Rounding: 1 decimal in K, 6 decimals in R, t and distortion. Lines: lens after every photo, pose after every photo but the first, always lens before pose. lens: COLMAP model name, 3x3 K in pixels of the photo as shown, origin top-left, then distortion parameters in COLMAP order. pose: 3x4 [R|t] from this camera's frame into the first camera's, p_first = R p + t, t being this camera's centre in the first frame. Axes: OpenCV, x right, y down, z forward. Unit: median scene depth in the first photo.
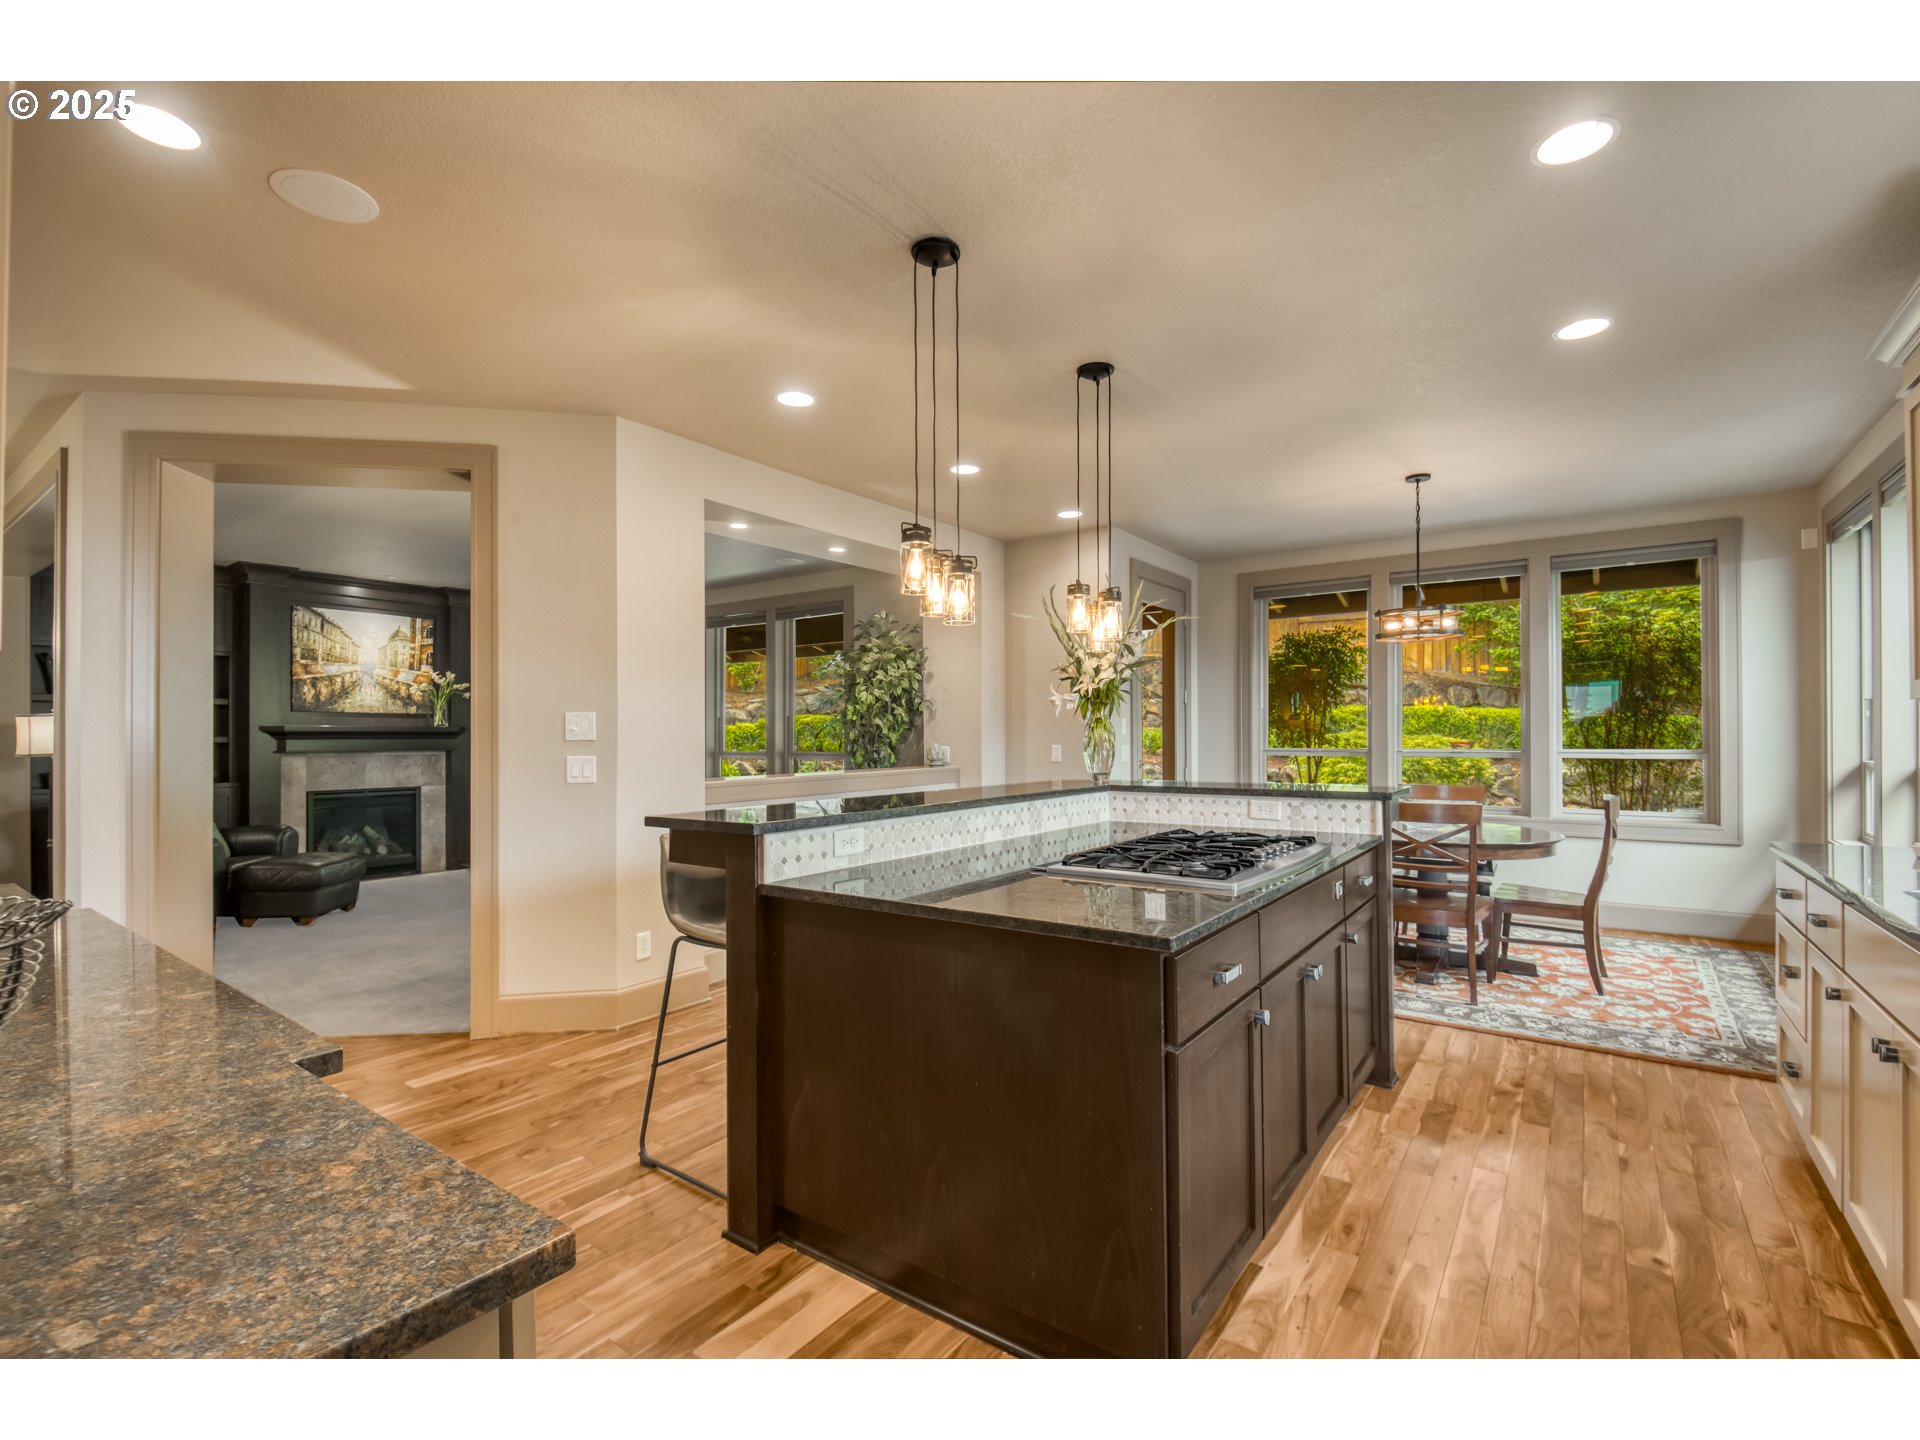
lens RADIAL K [[869.2, 0, 960.0], [0, 869.2, 720.0], [0, 0, 1]] dist [0.023975, -0.020454]
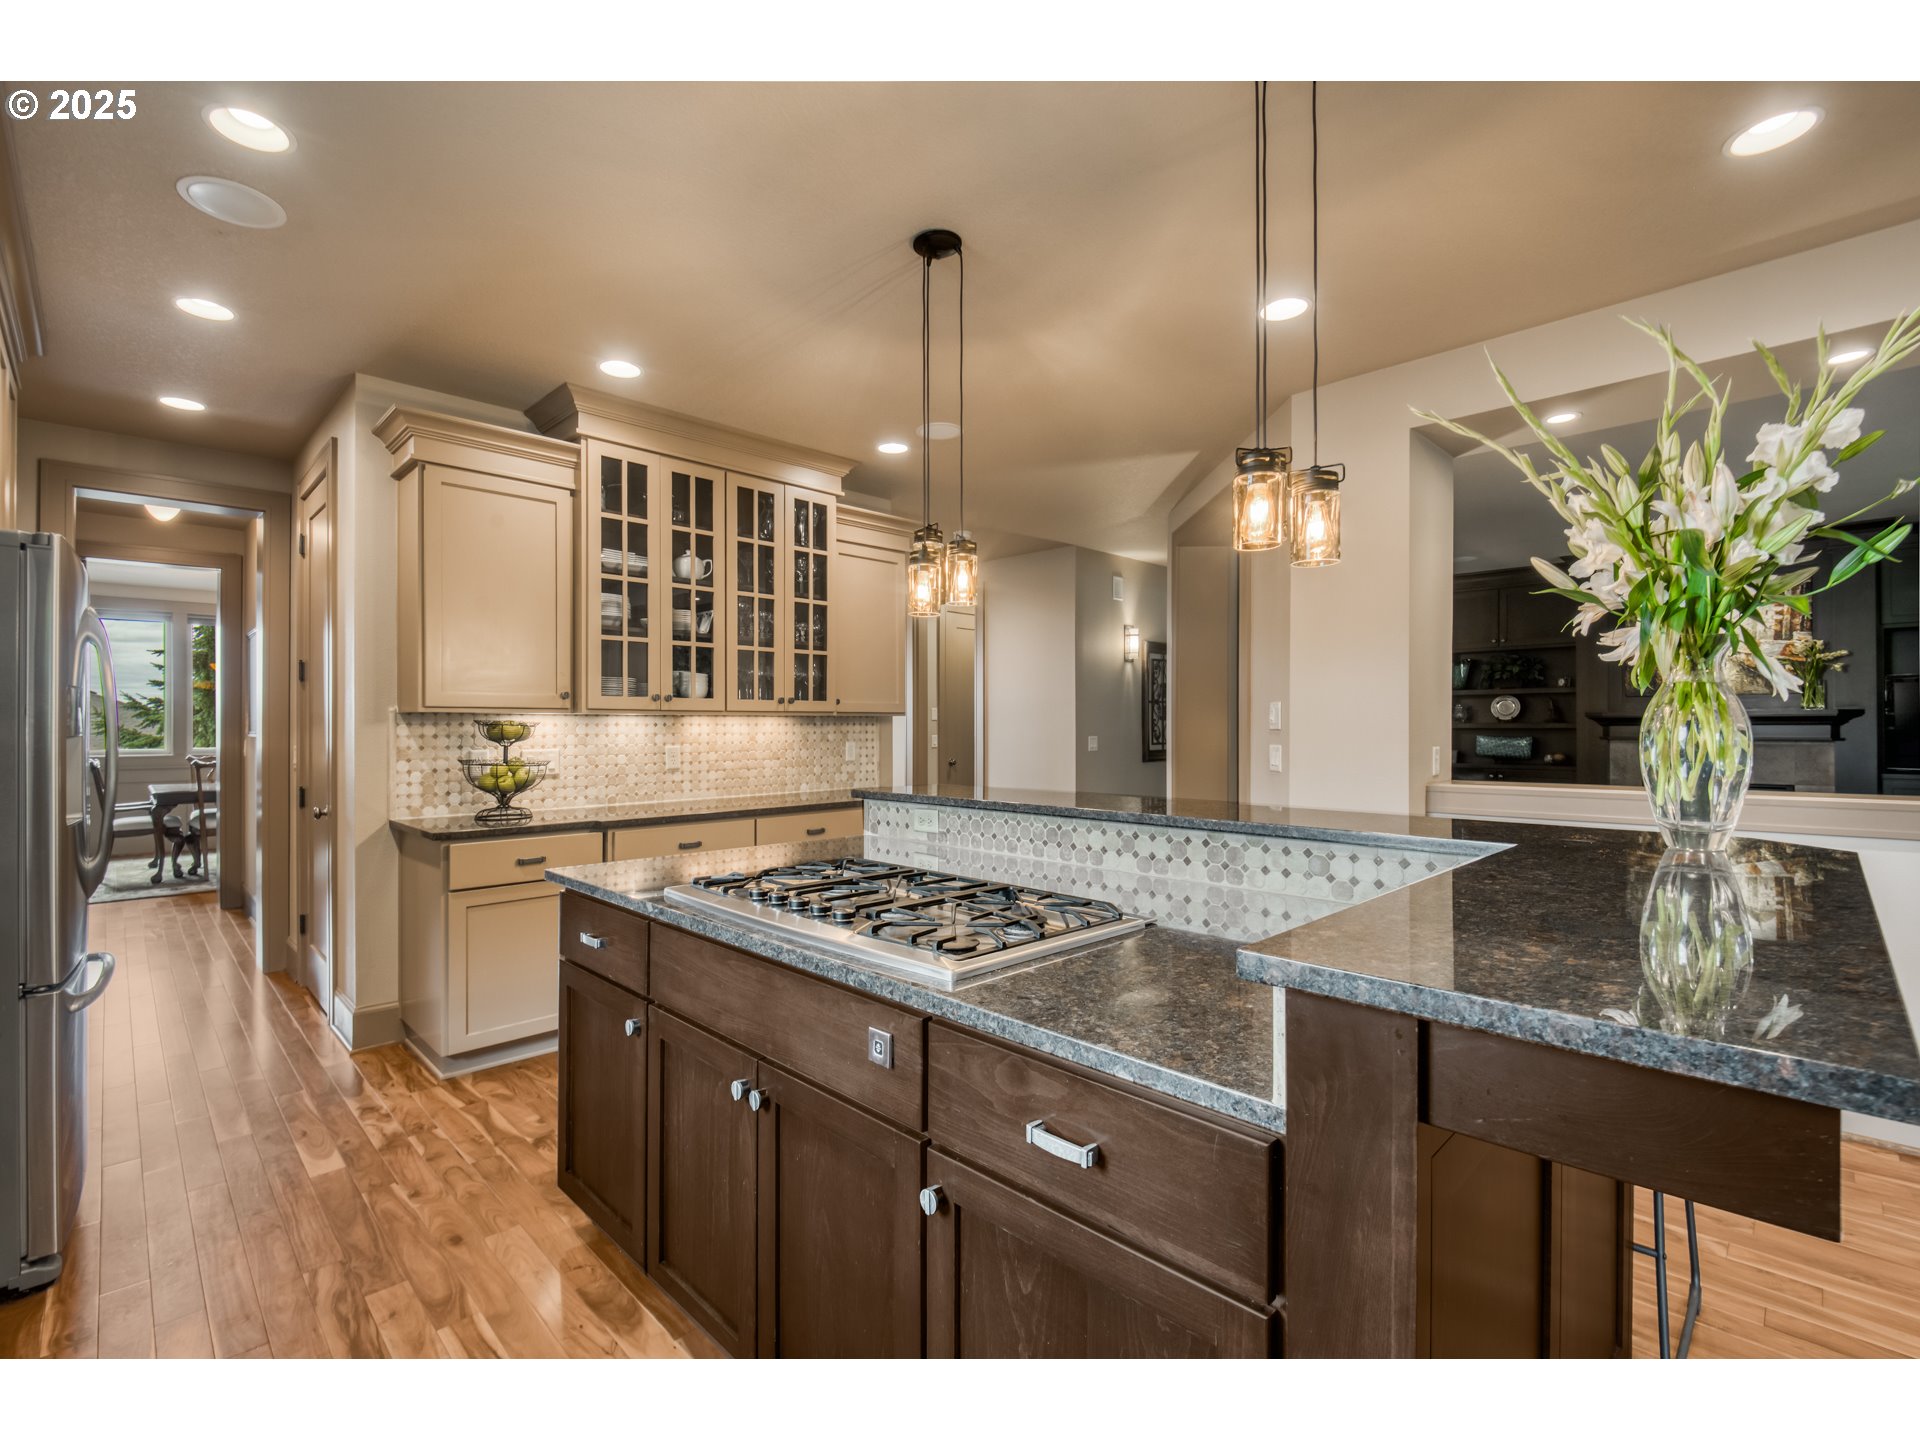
lens RADIAL K [[869.2, 0, 960.0], [0, 869.2, 720.0], [0, 0, 1]] dist [0.023975, -0.020454]
pose [[-0.158891, 0.000823, -0.987296, 0.777787], [0.018624, 0.999824, -0.002164, 0.008823], [0.987120, -0.018731, -0.158878, 0.960334]]
